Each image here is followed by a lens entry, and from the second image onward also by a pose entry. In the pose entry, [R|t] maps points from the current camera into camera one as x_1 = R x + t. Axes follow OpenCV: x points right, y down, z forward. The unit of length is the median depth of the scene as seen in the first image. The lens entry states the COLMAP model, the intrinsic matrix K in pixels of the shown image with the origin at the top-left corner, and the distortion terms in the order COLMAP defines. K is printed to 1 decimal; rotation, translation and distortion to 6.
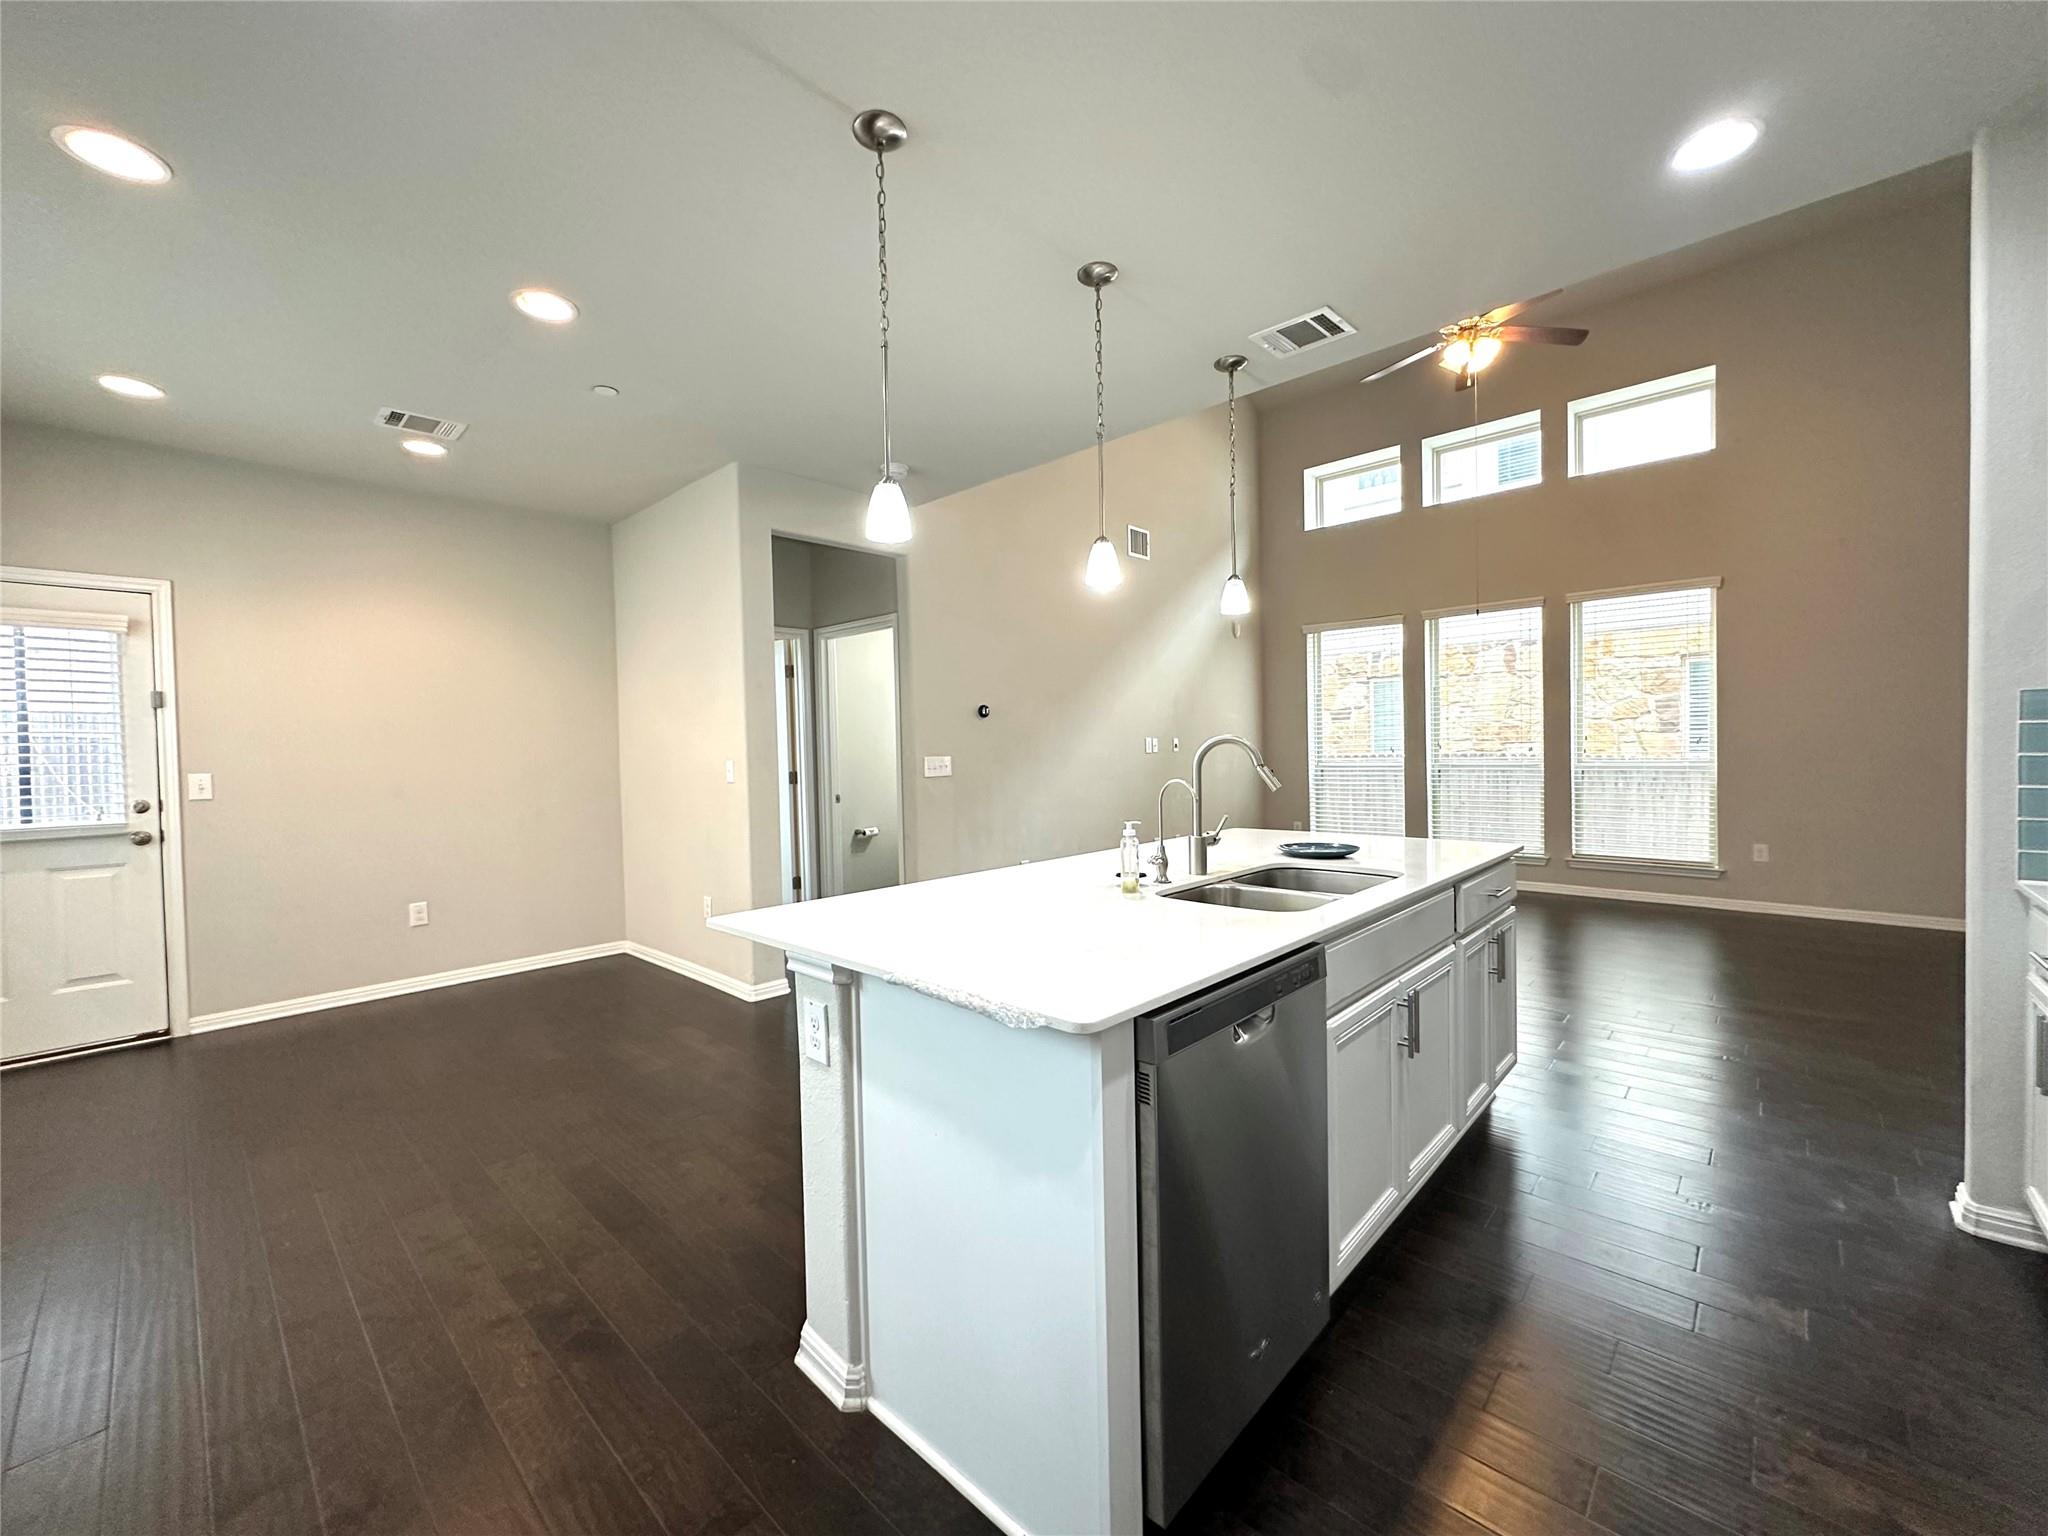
lens RADIAL K [[817.8, 0, 1019.9], [0, 817.8, 766.4], [0, 0, 1]] dist [-0.002600, -0.000426]
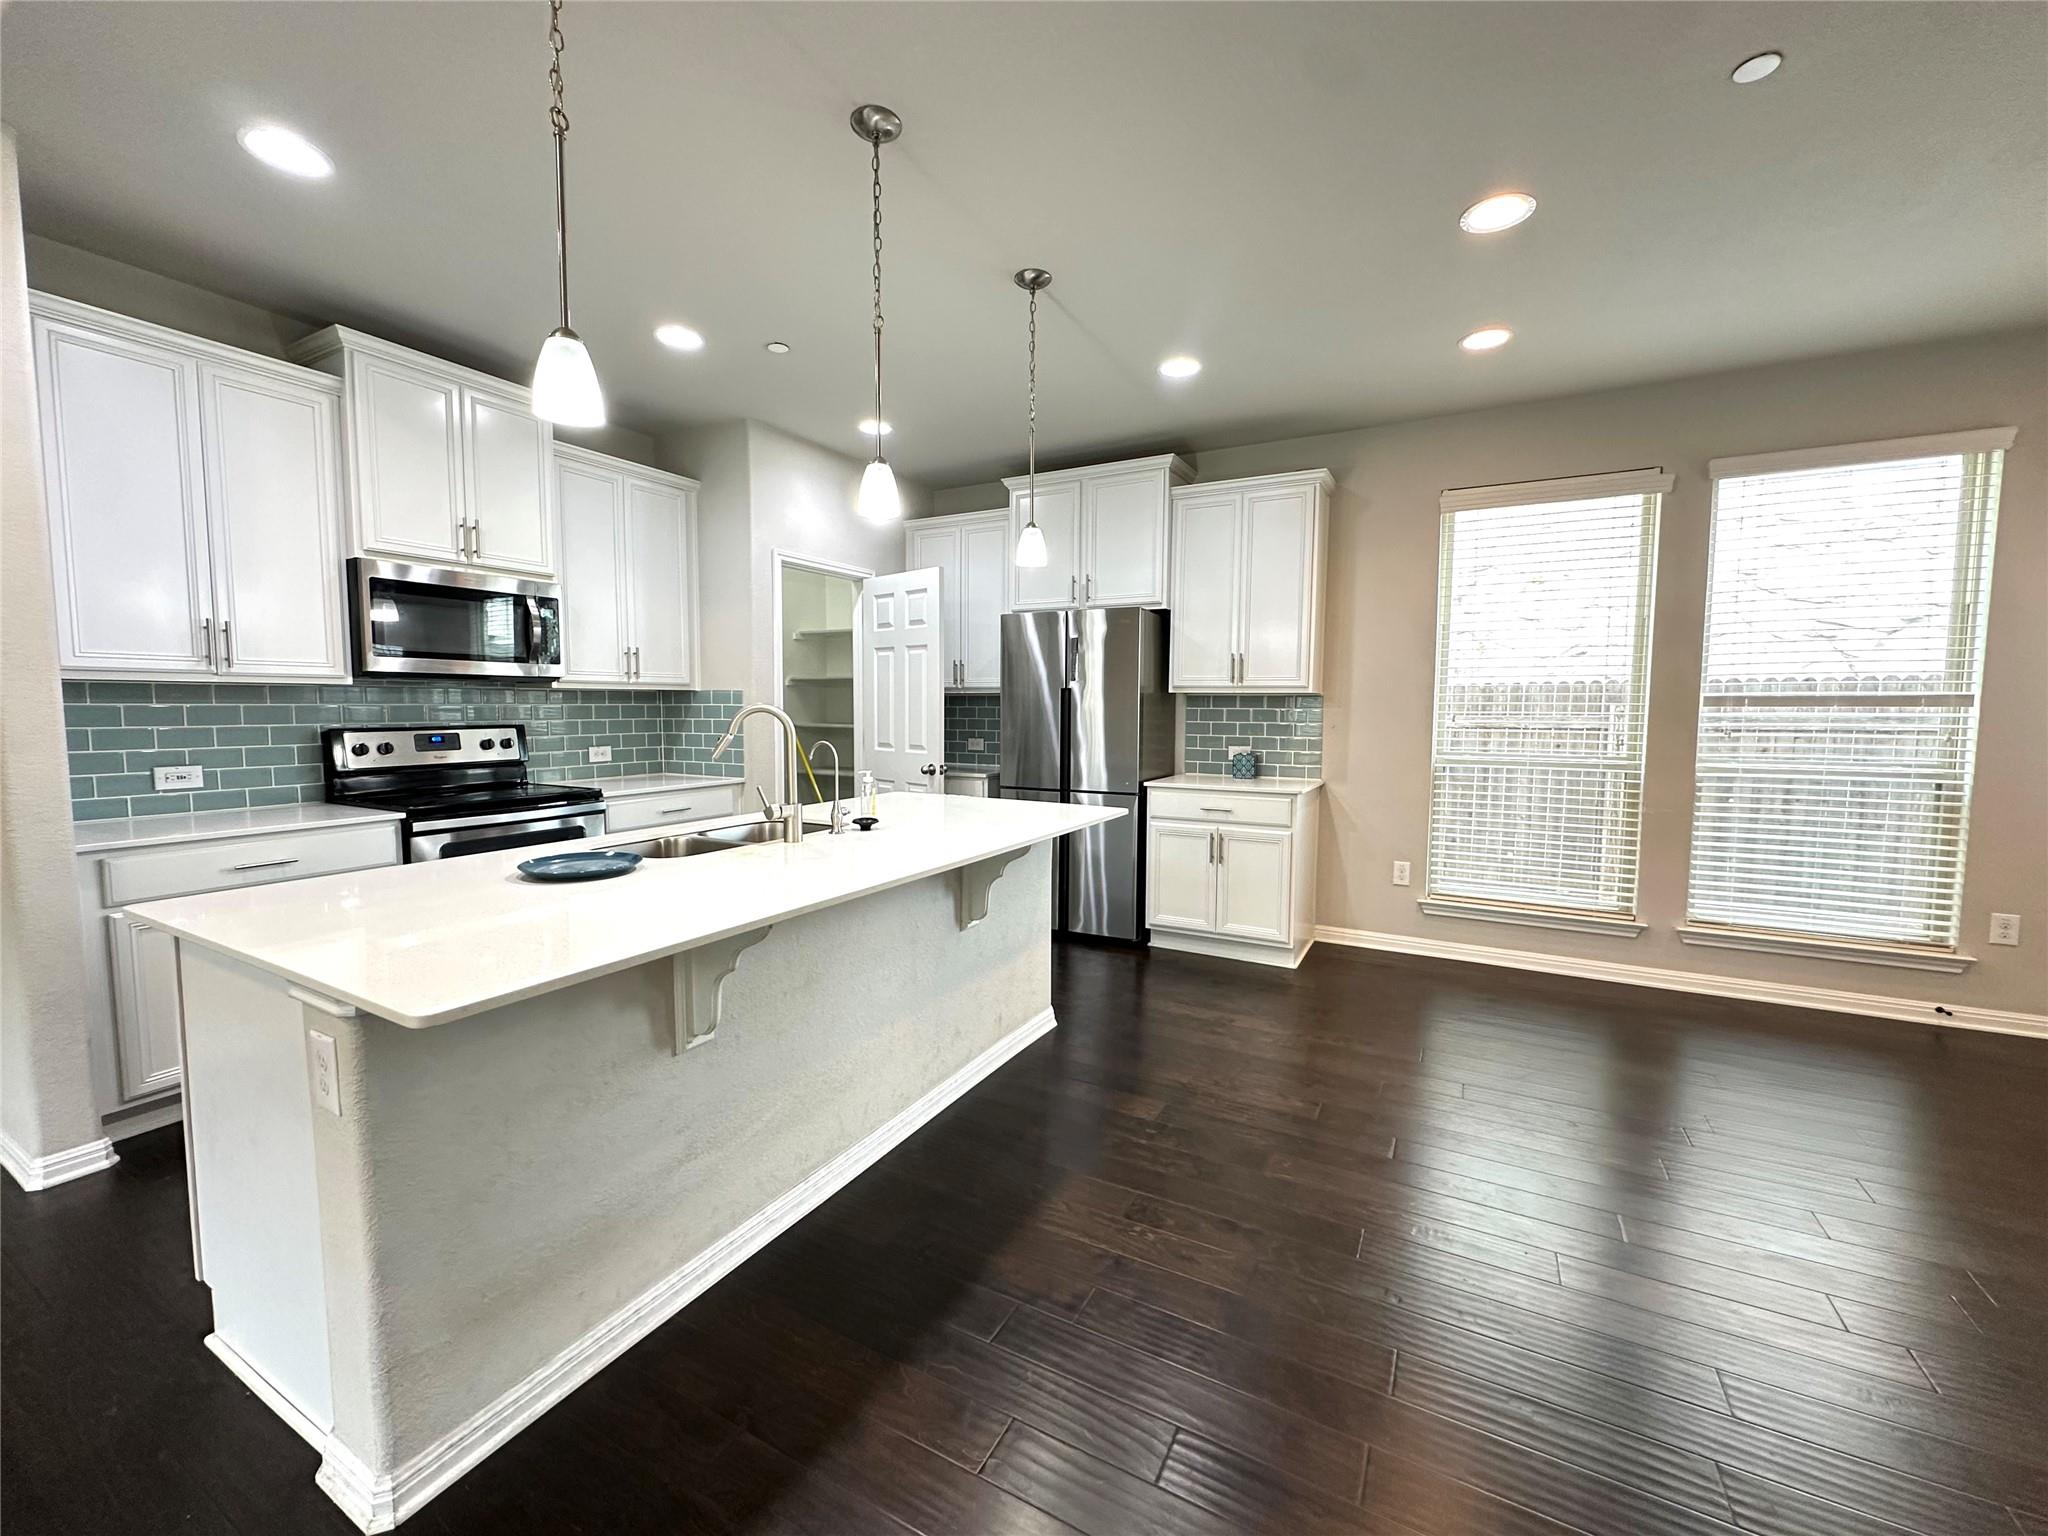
lens RADIAL K [[817.8, 0, 1022.1], [0, 817.8, 763.7], [0, 0, 1]] dist [-0.002600, -0.000426]
pose [[-0.968201, 0.034299, -0.247810, 0.077945], [0.009615, 0.994927, 0.100140, -0.023915], [0.249987, 0.094573, -0.963619, 0.793814]]
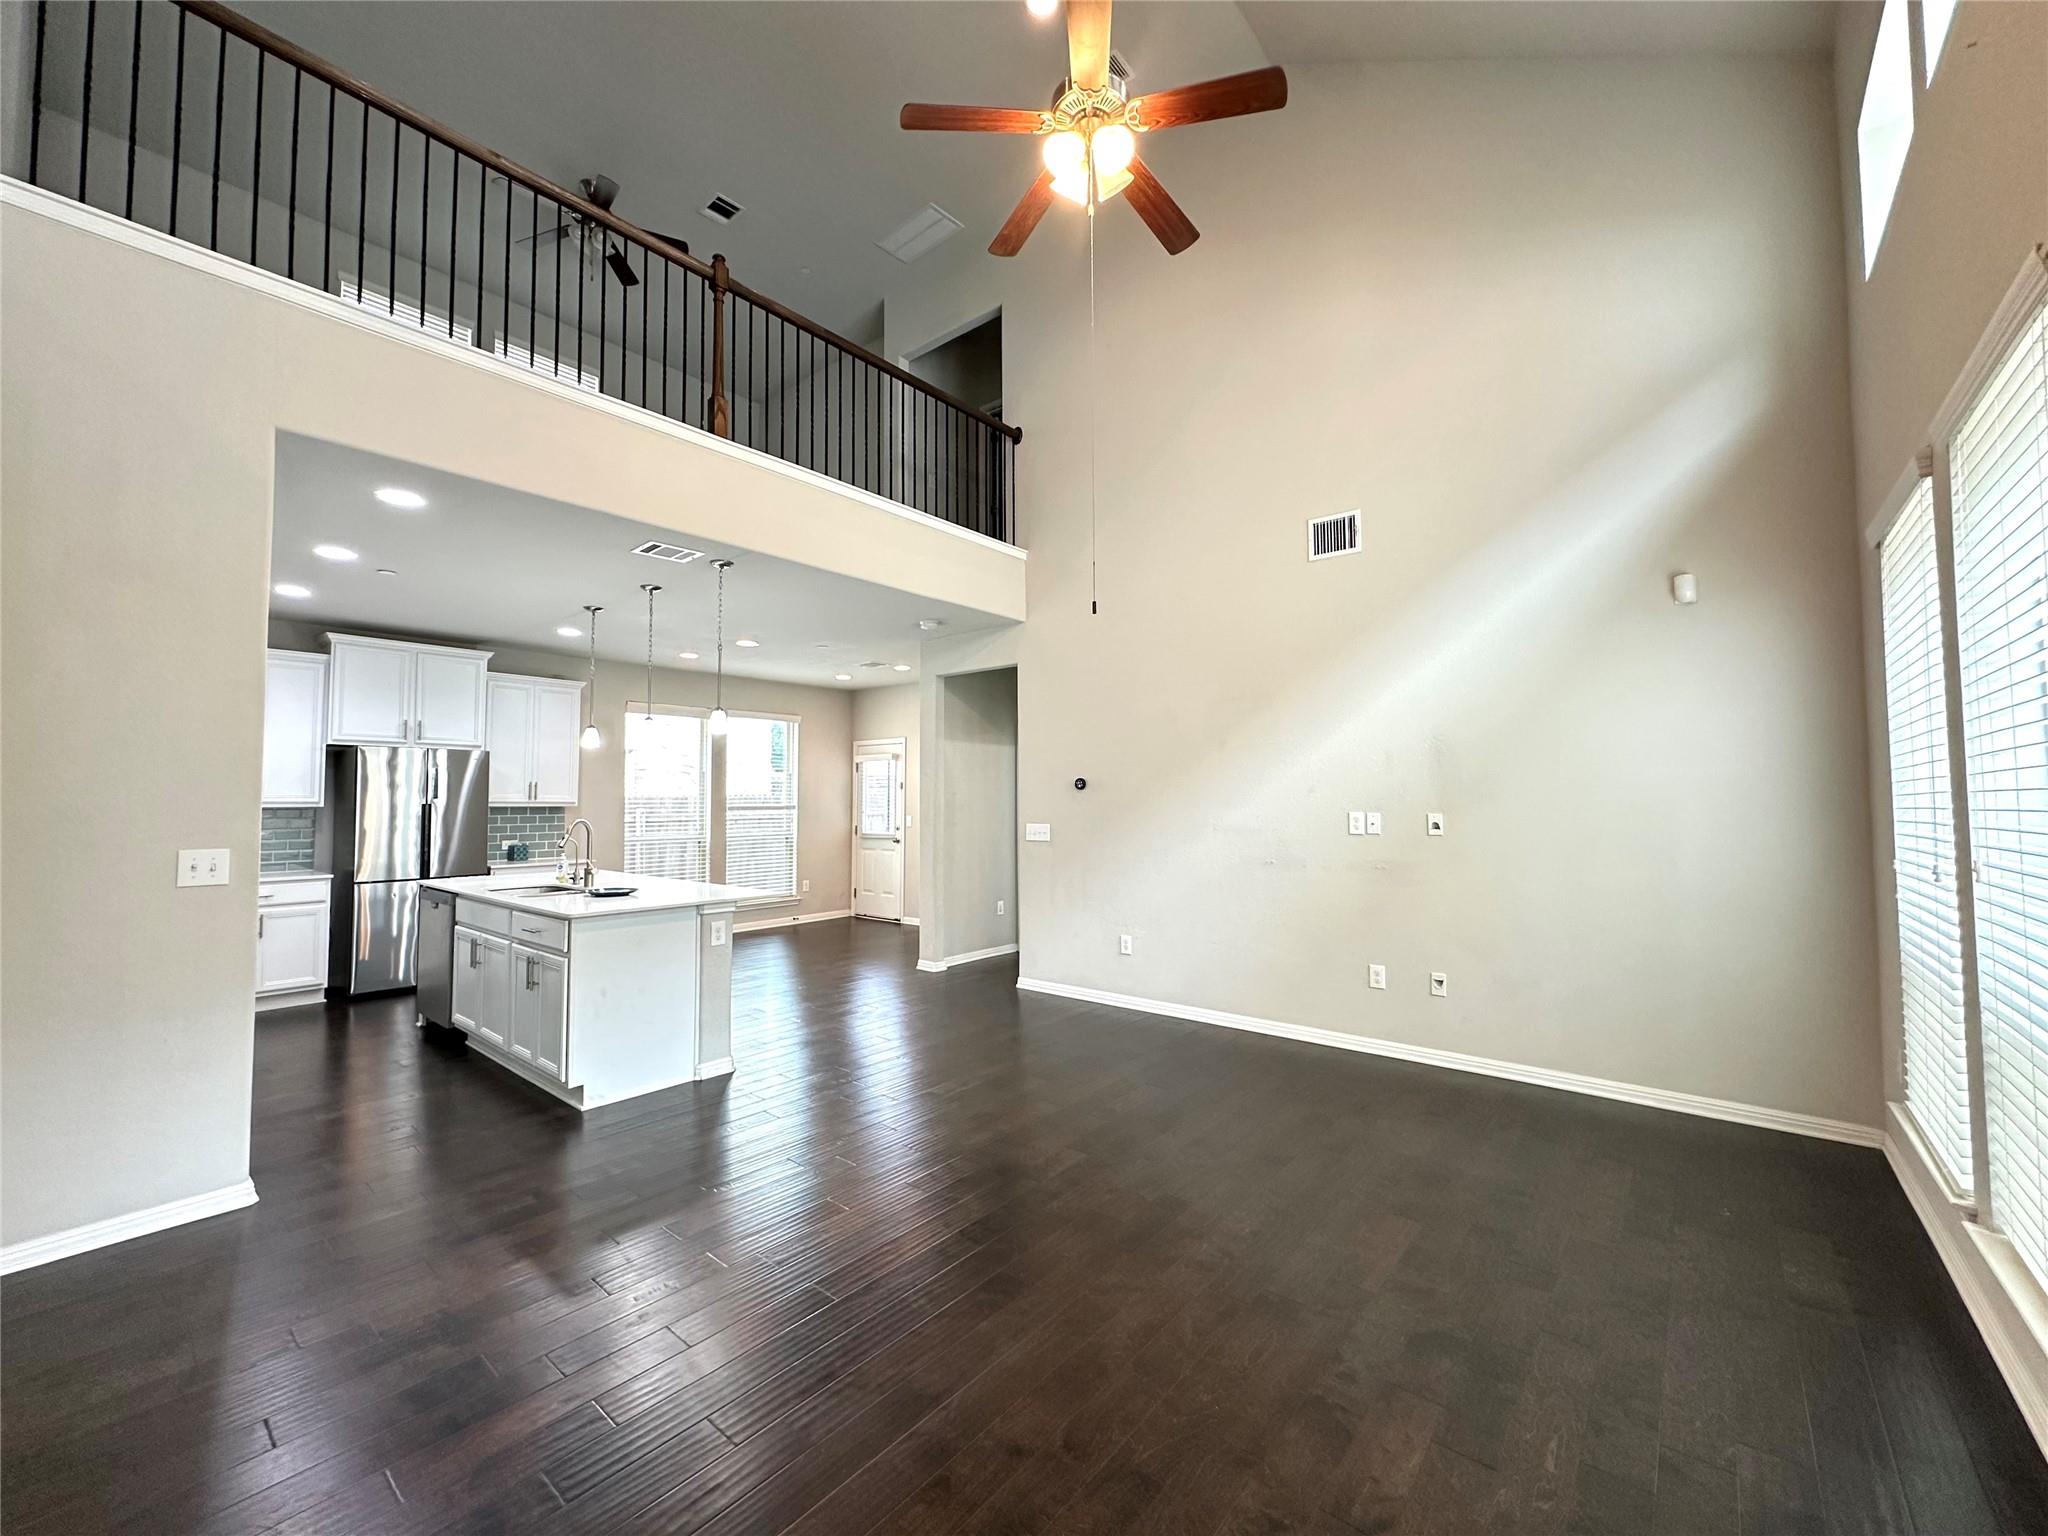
lens RADIAL K [[817.8, 0, 1027.4], [0, 817.8, 764.9], [0, 0, 1]] dist [-0.002600, -0.000426]
pose [[0.063411, -0.023707, -0.997706, 0.918630], [-0.021523, 0.999453, -0.025116, -0.056814], [0.997755, 0.023066, 0.062866, 0.768066]]
